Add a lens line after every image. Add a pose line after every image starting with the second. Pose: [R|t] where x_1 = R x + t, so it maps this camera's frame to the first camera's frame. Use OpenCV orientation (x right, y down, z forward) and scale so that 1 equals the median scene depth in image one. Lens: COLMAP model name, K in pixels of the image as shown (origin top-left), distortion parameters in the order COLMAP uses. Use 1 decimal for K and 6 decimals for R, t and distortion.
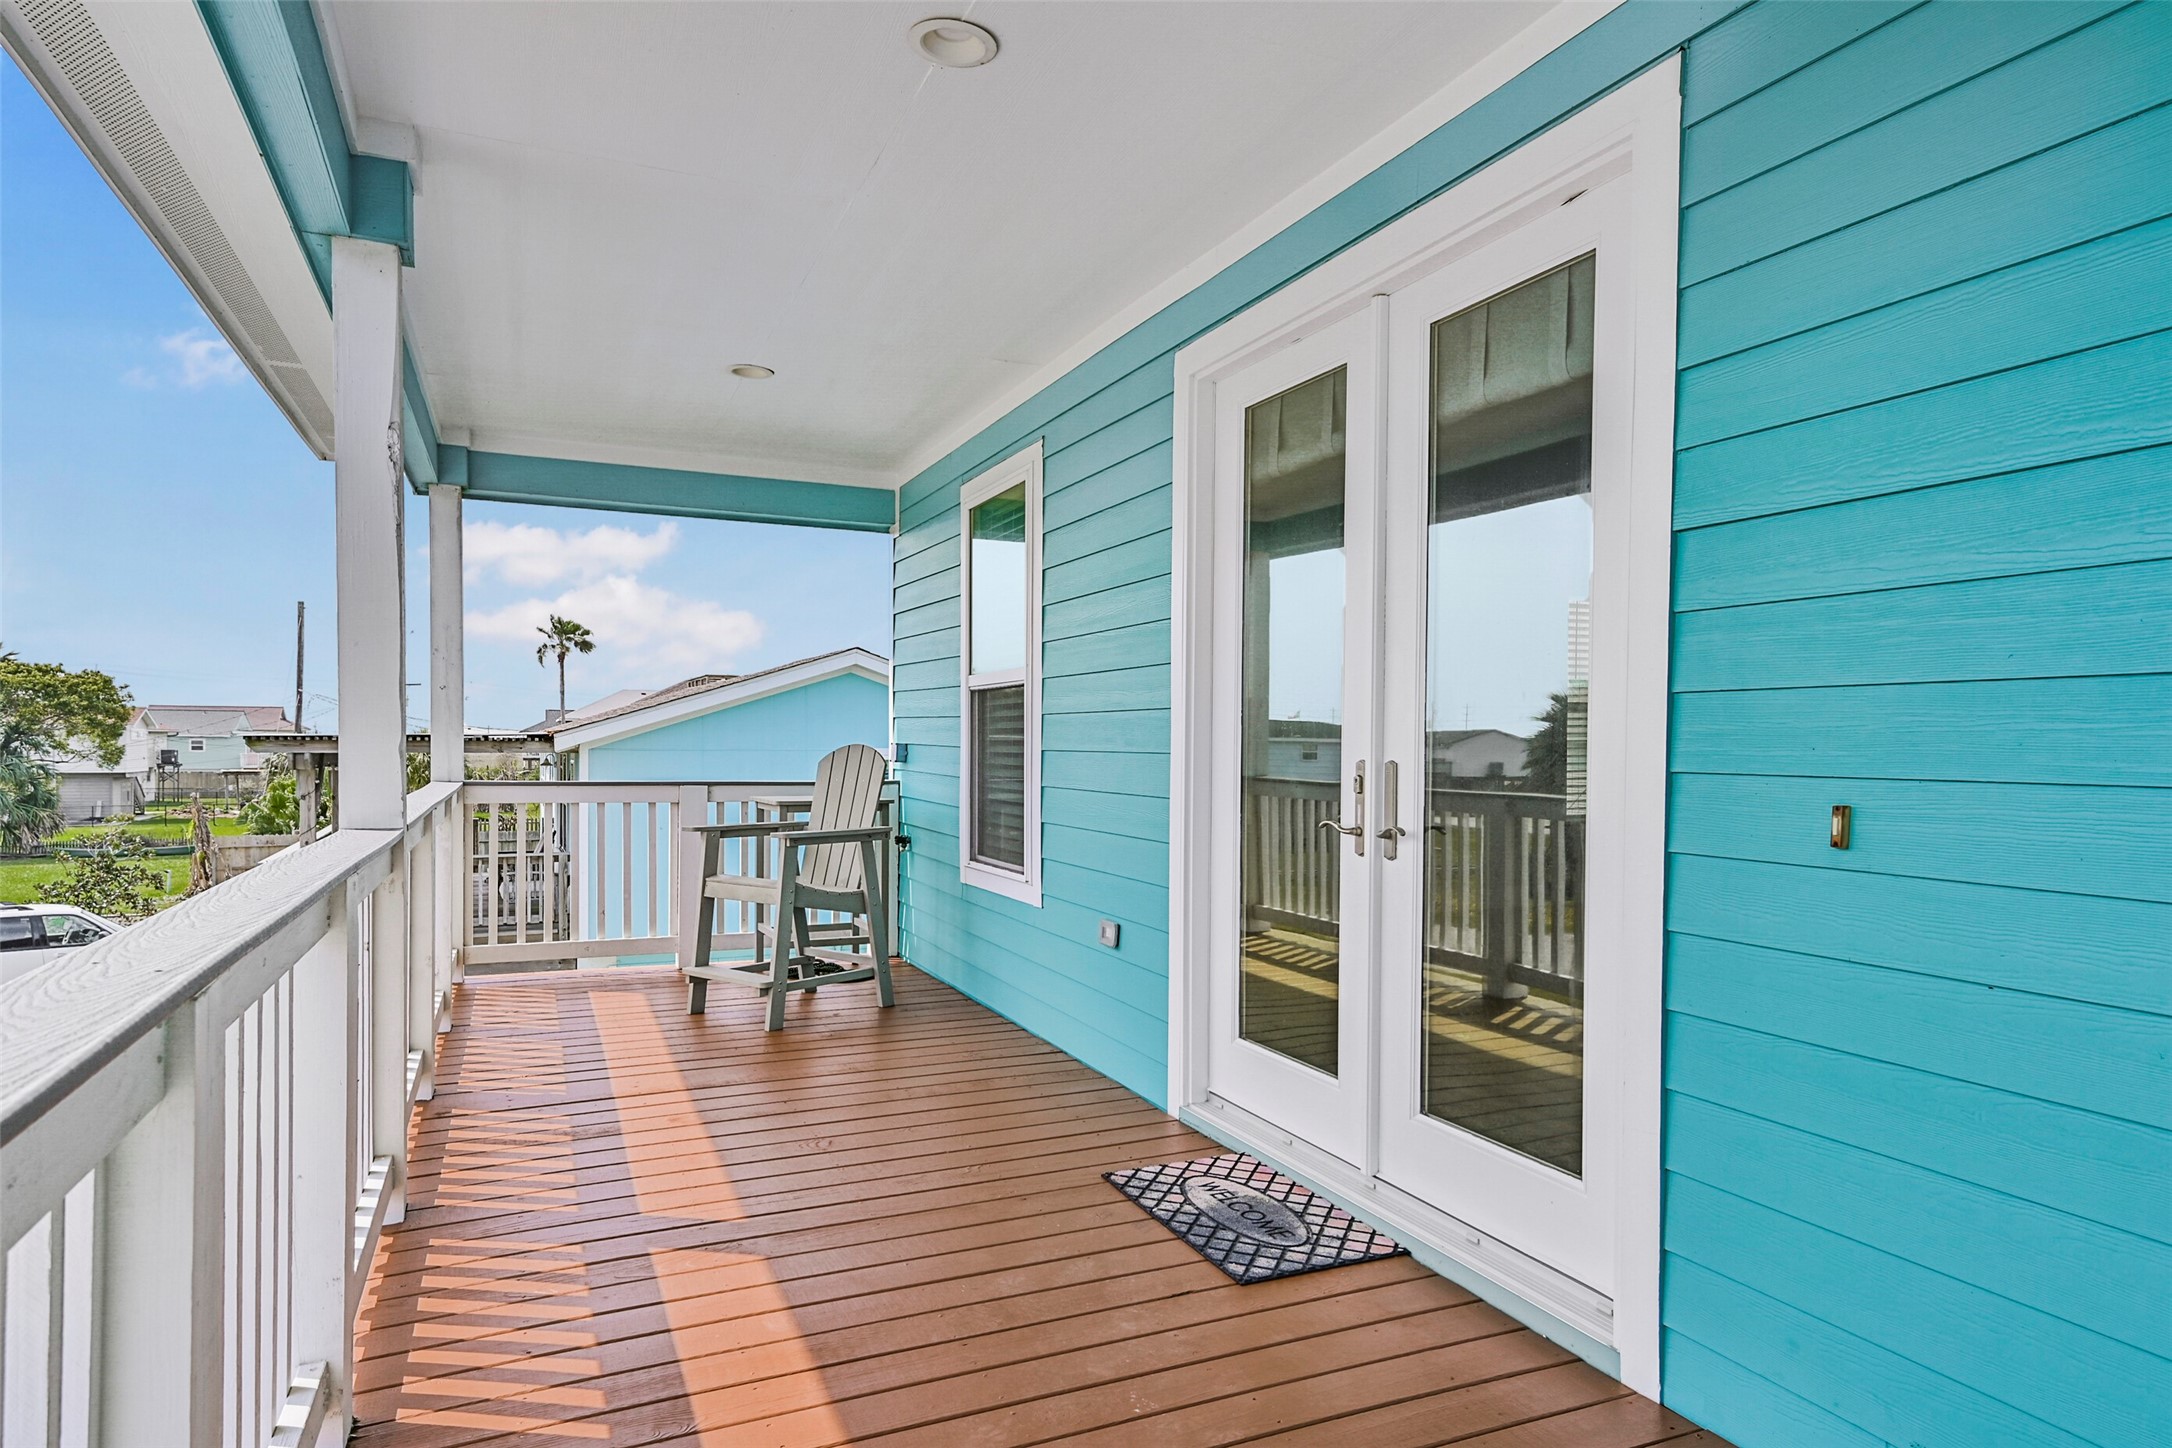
lens RADIAL K [[1261.2, 0, 1088.2], [0, 1261.2, 766.1], [0, 0, 1]] dist [0.038858, 0.000134]
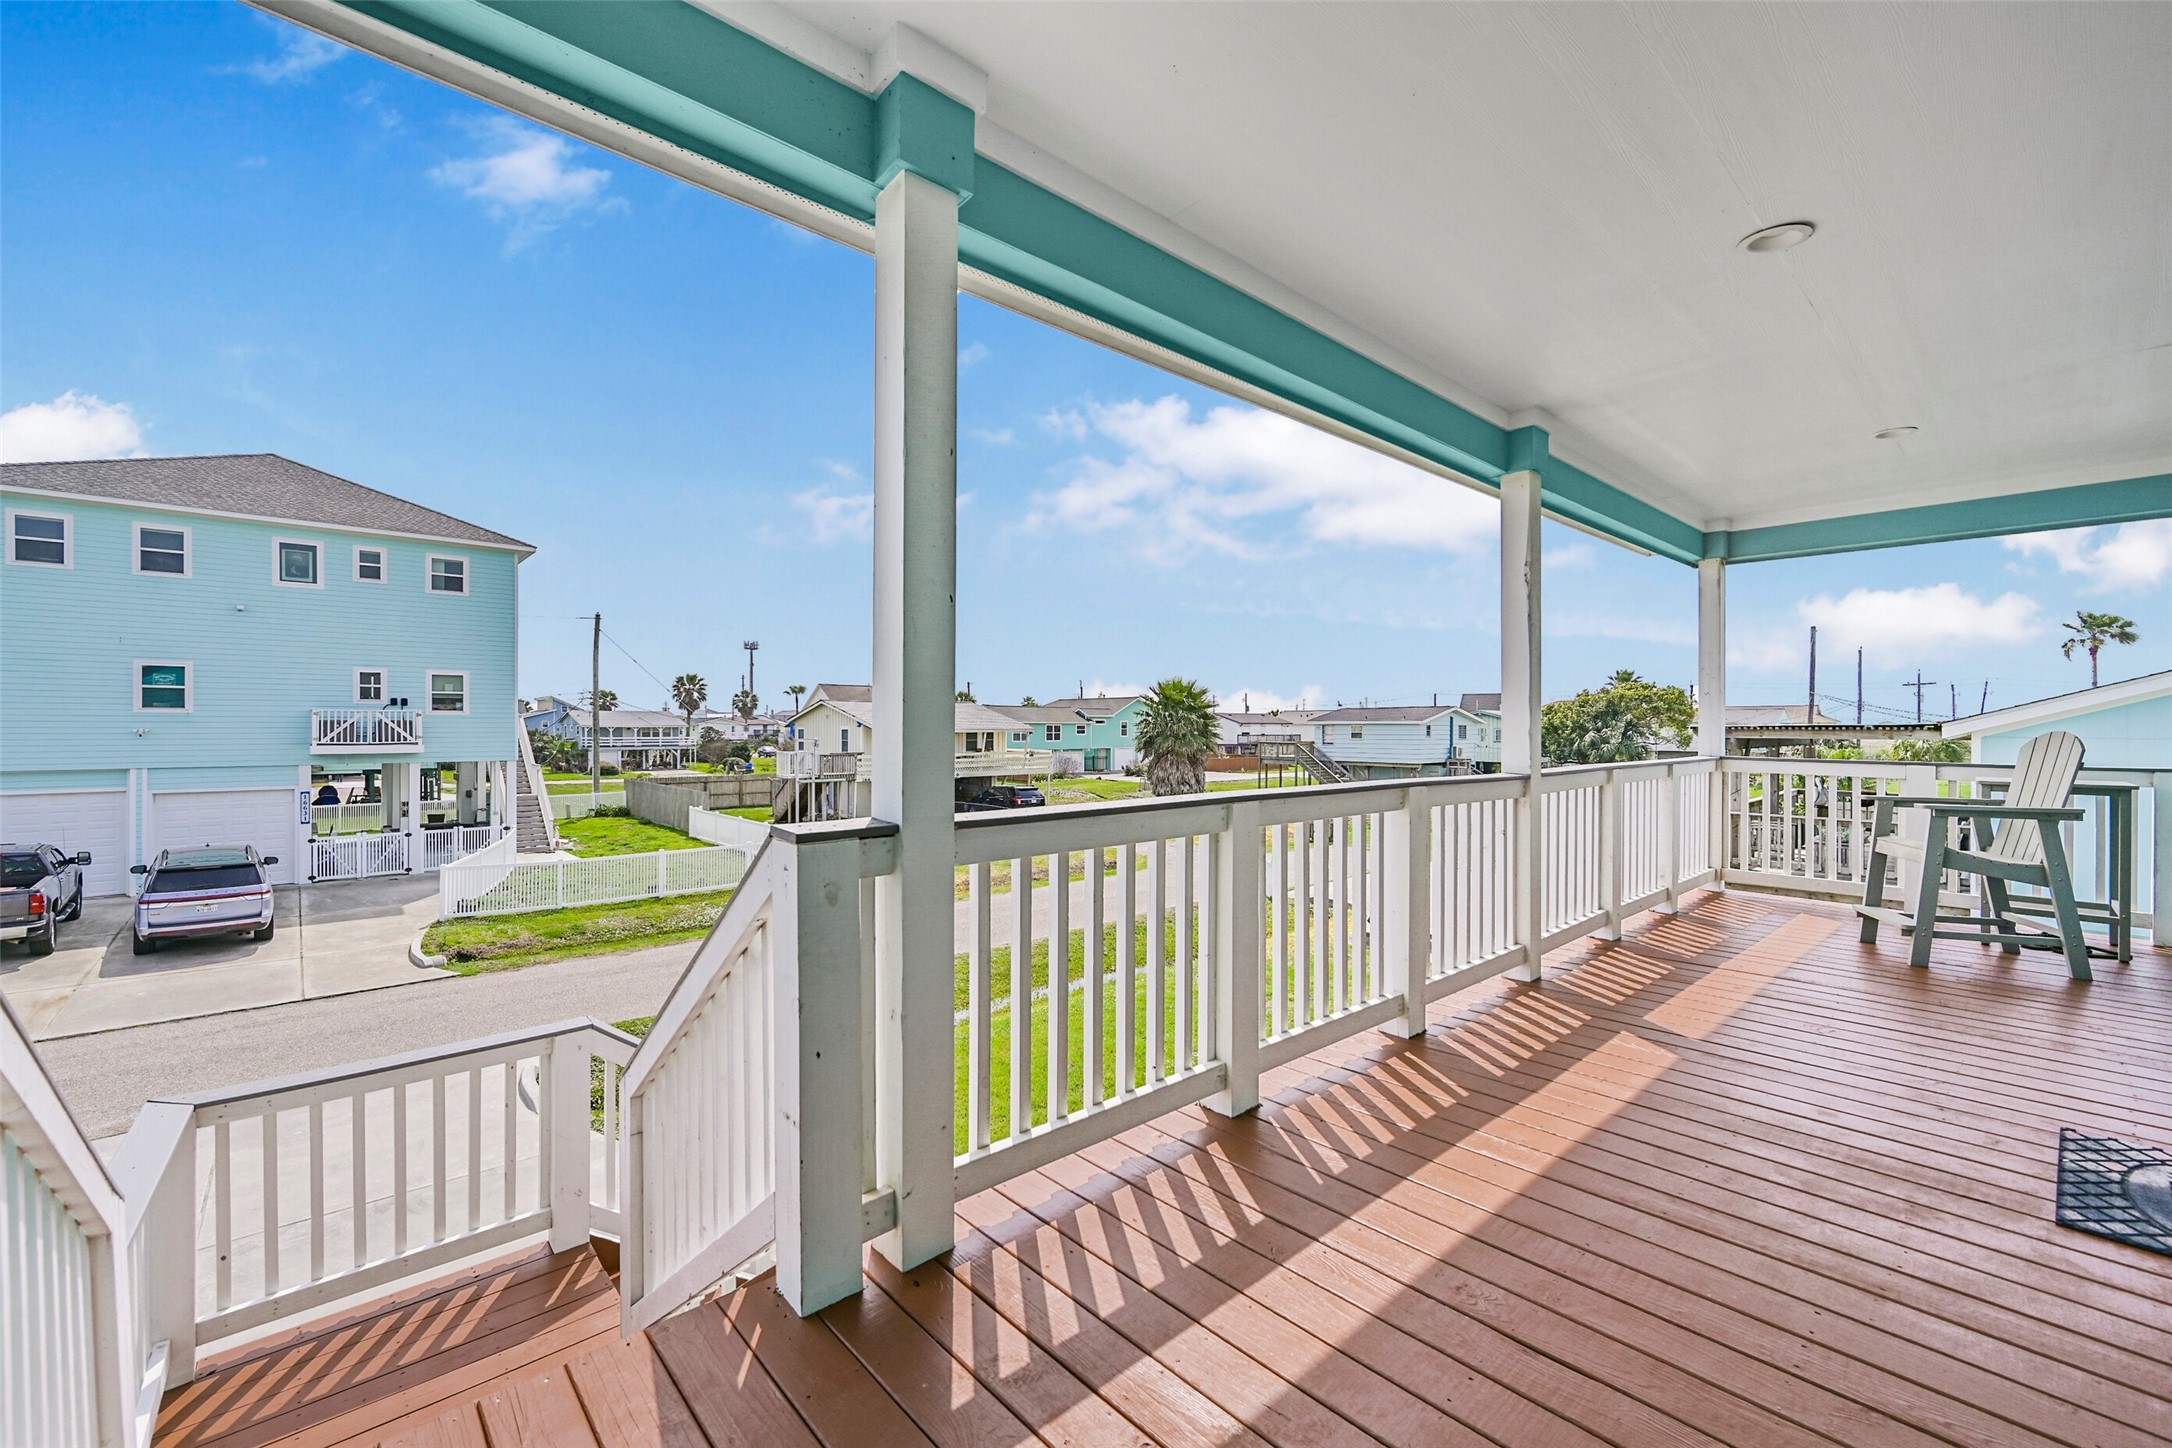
lens RADIAL K [[886.0, 0, 1086.0], [0, 886.0, 724.0], [0, 0, 1]] dist [0.000662, 0.000099]
pose [[0.303250, -0.006001, -0.952892, 0.266335], [-0.020227, 0.999714, -0.012733, 0.003113], [0.952696, 0.023136, 0.303042, -0.014809]]
